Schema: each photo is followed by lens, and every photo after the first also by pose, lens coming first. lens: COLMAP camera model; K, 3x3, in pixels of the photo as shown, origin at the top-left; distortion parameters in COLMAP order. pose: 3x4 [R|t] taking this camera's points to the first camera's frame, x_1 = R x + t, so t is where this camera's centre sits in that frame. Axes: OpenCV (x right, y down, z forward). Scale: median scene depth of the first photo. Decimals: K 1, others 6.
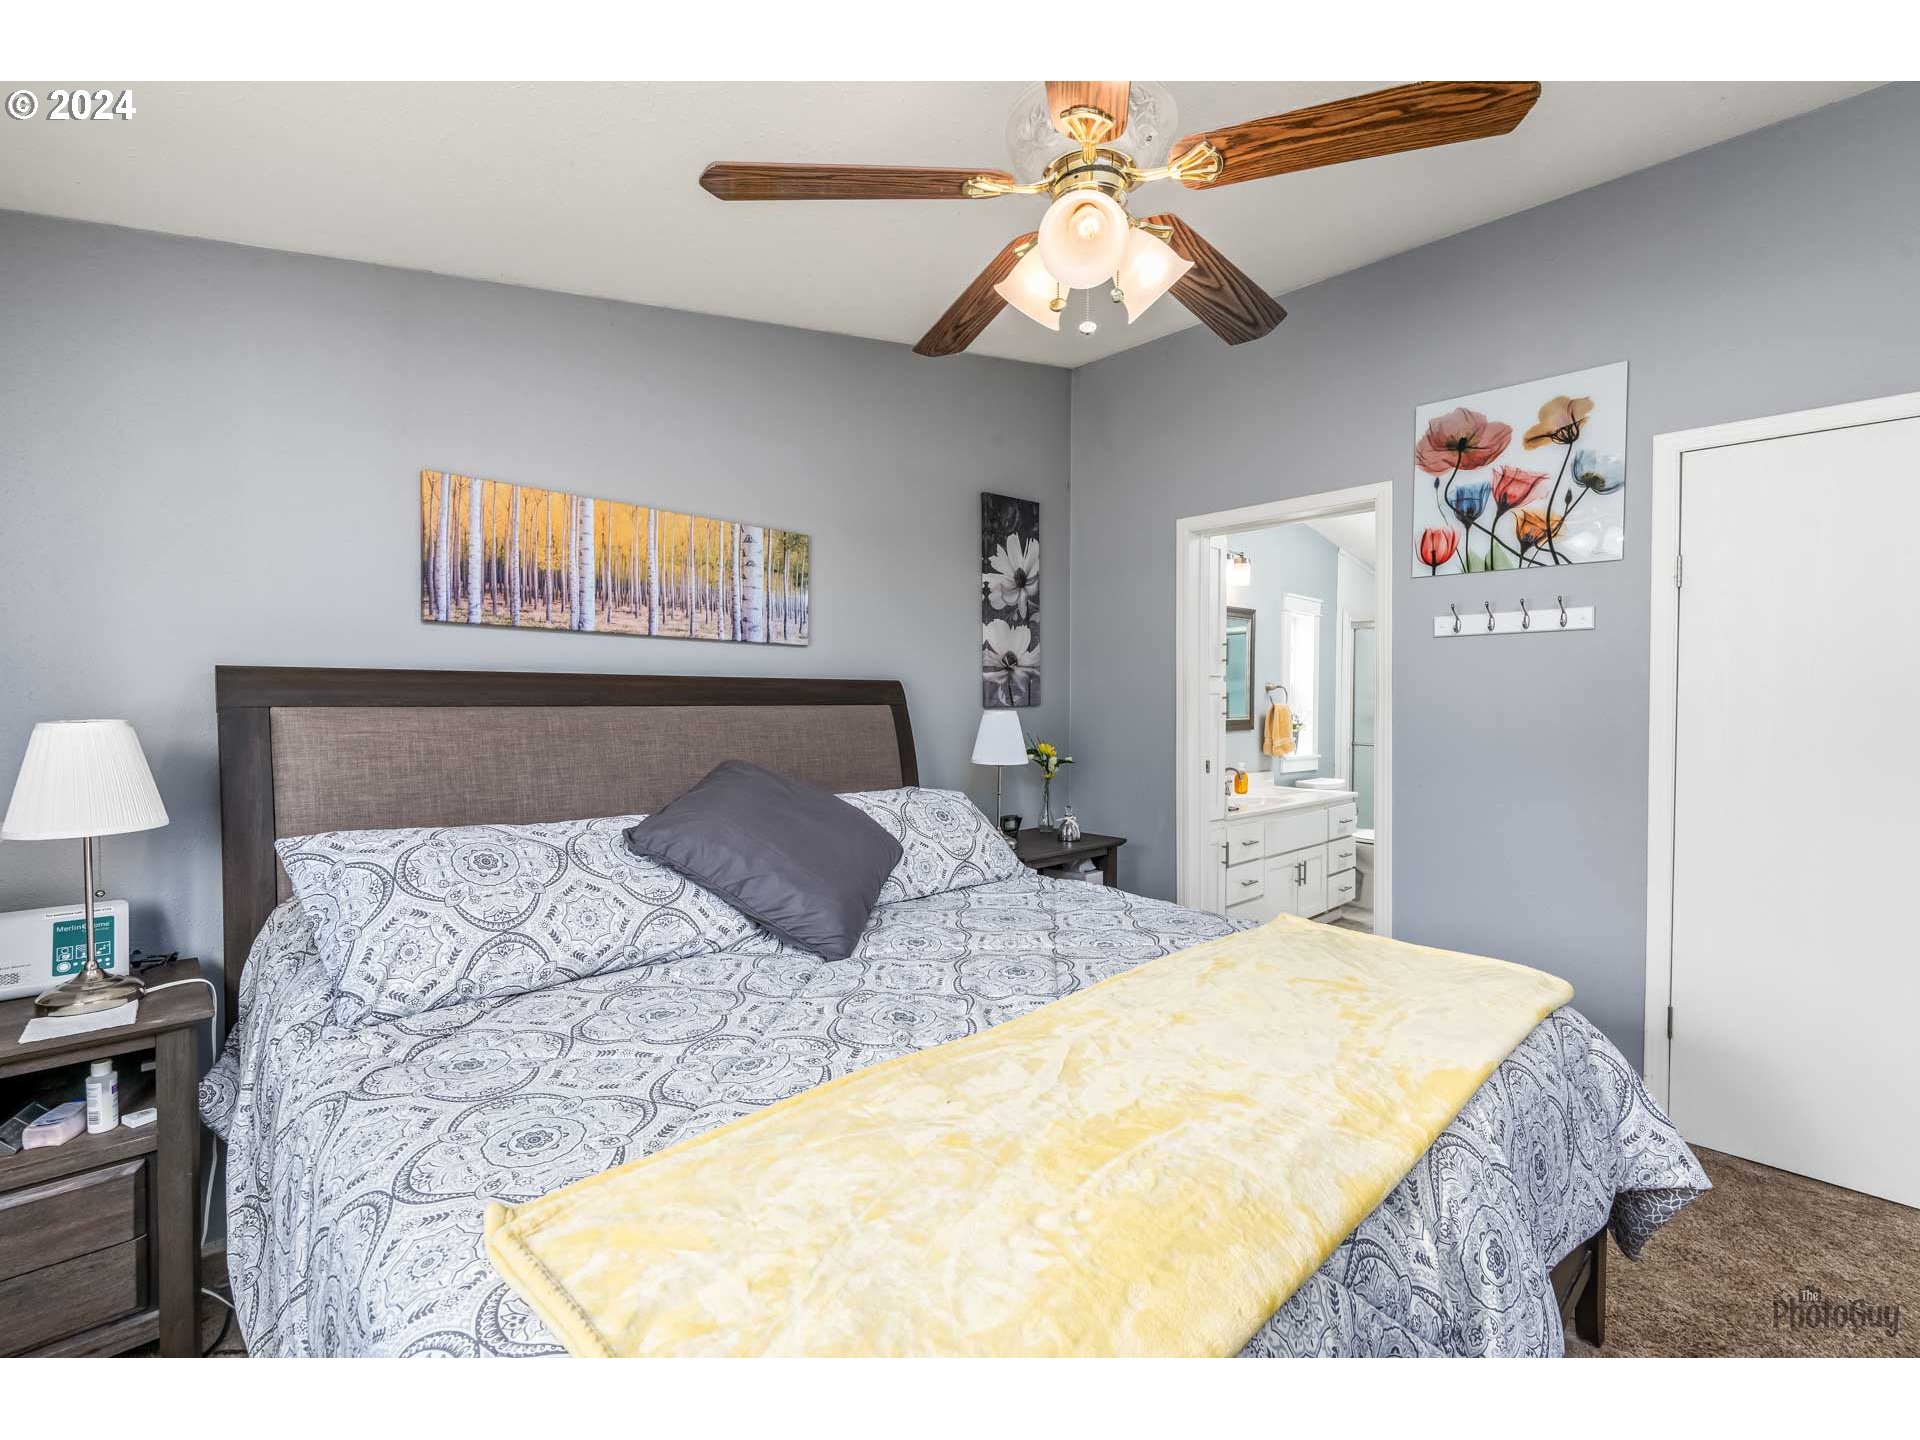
lens RADIAL K [[866.4, 0, 959.4], [0, 866.4, 723.7], [0, 0, 1]] dist [0.026063, 0.000093]
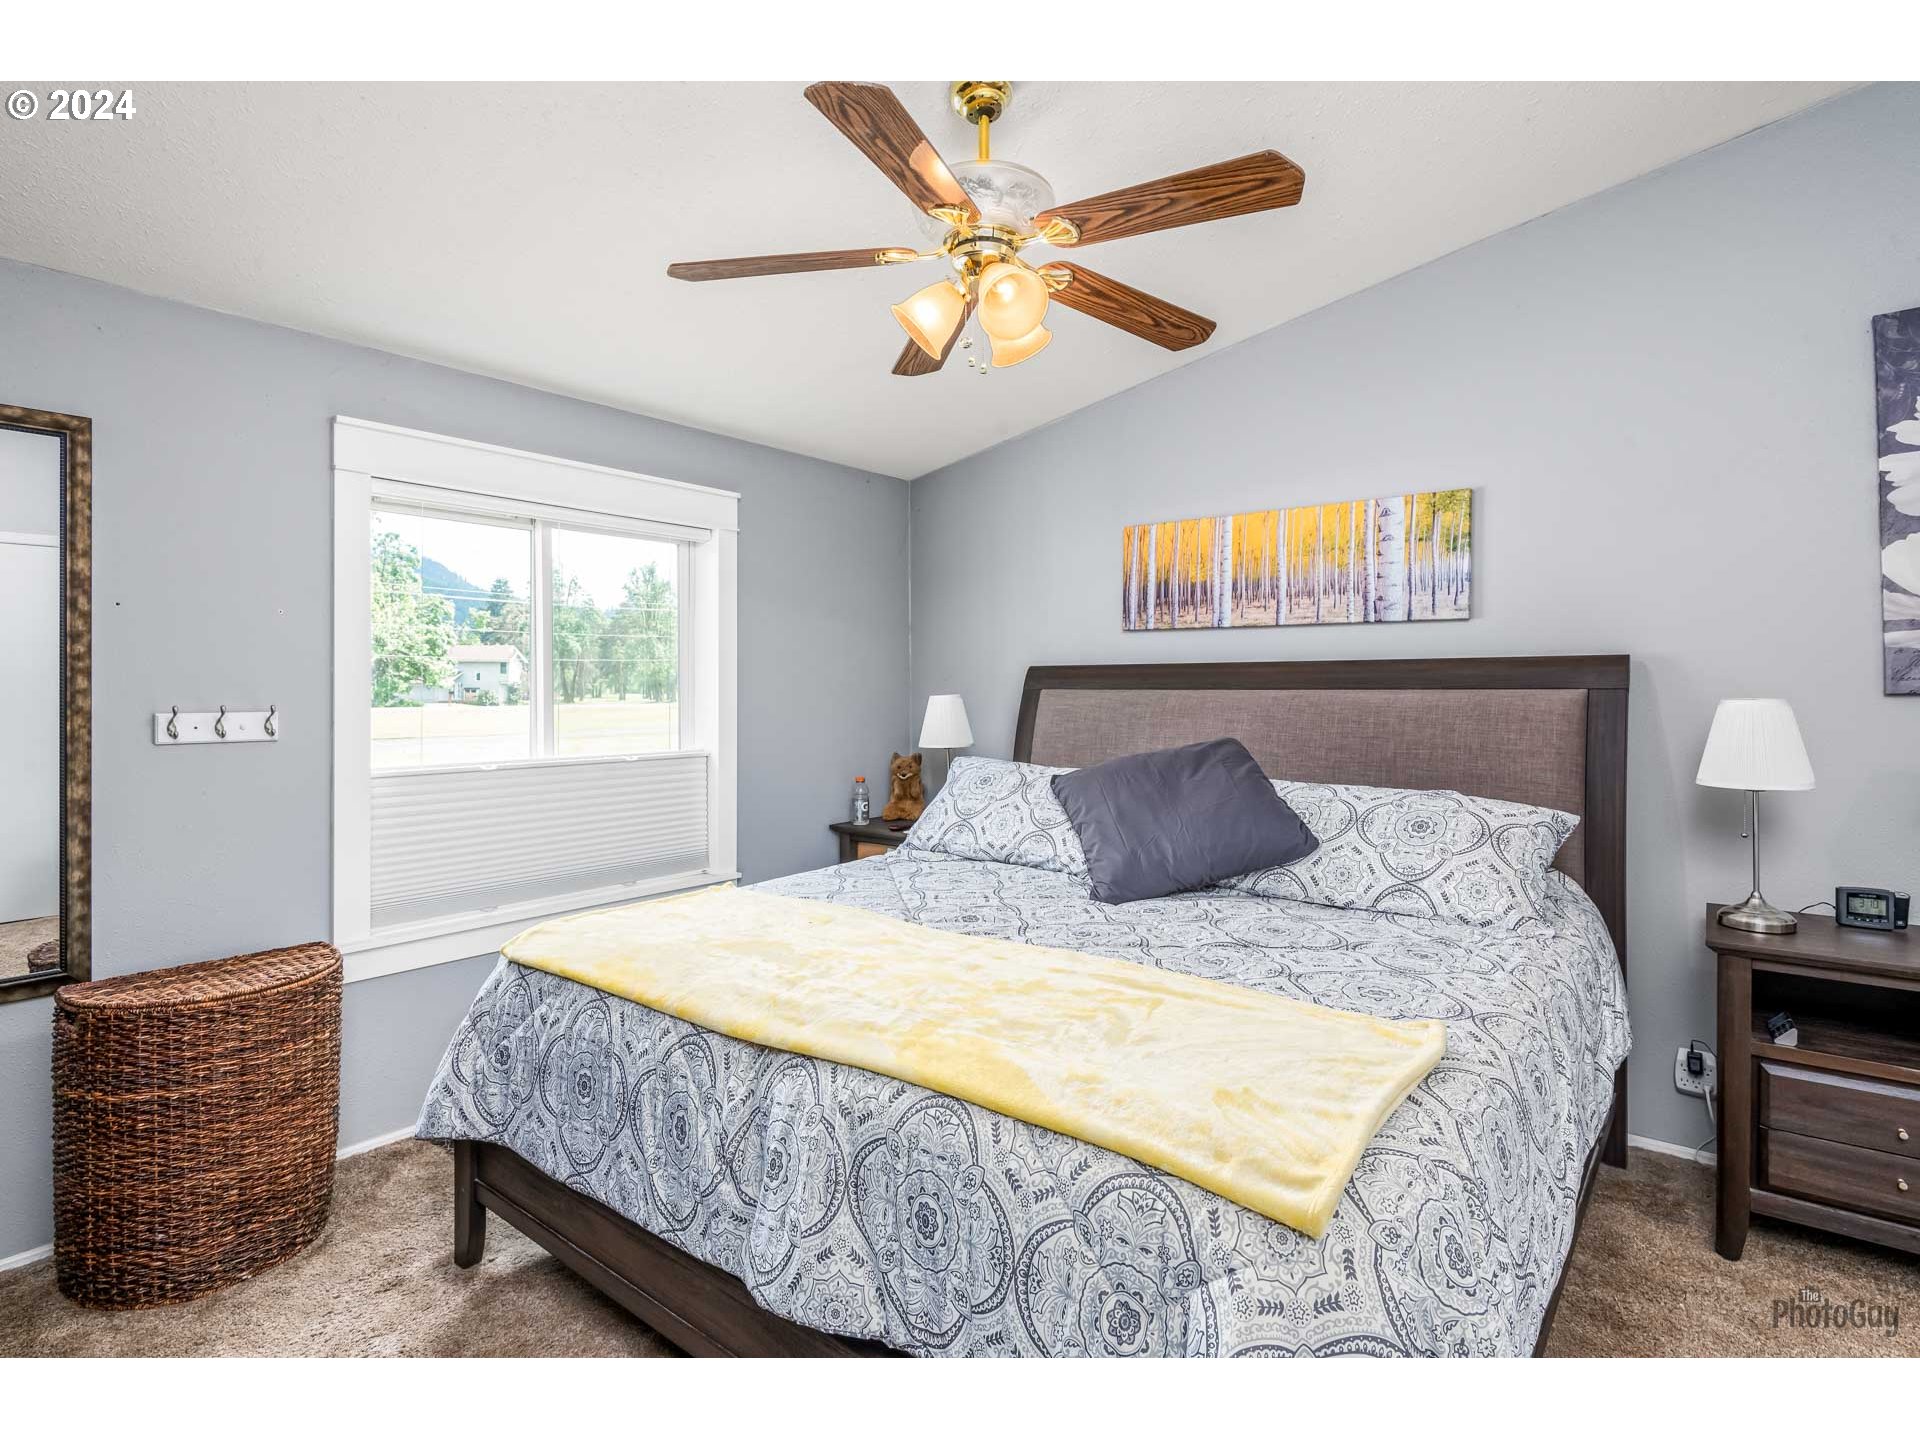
lens RADIAL K [[989.1, 0, 959.2], [0, 989.1, 705.5], [0, 0, 1]] dist [-0.009755, -0.000642]
pose [[0.093658, 0.016915, -0.995461, 0.855792], [-0.024099, 0.999601, 0.014718, -0.009044], [0.995313, 0.022611, 0.094029, 0.486615]]
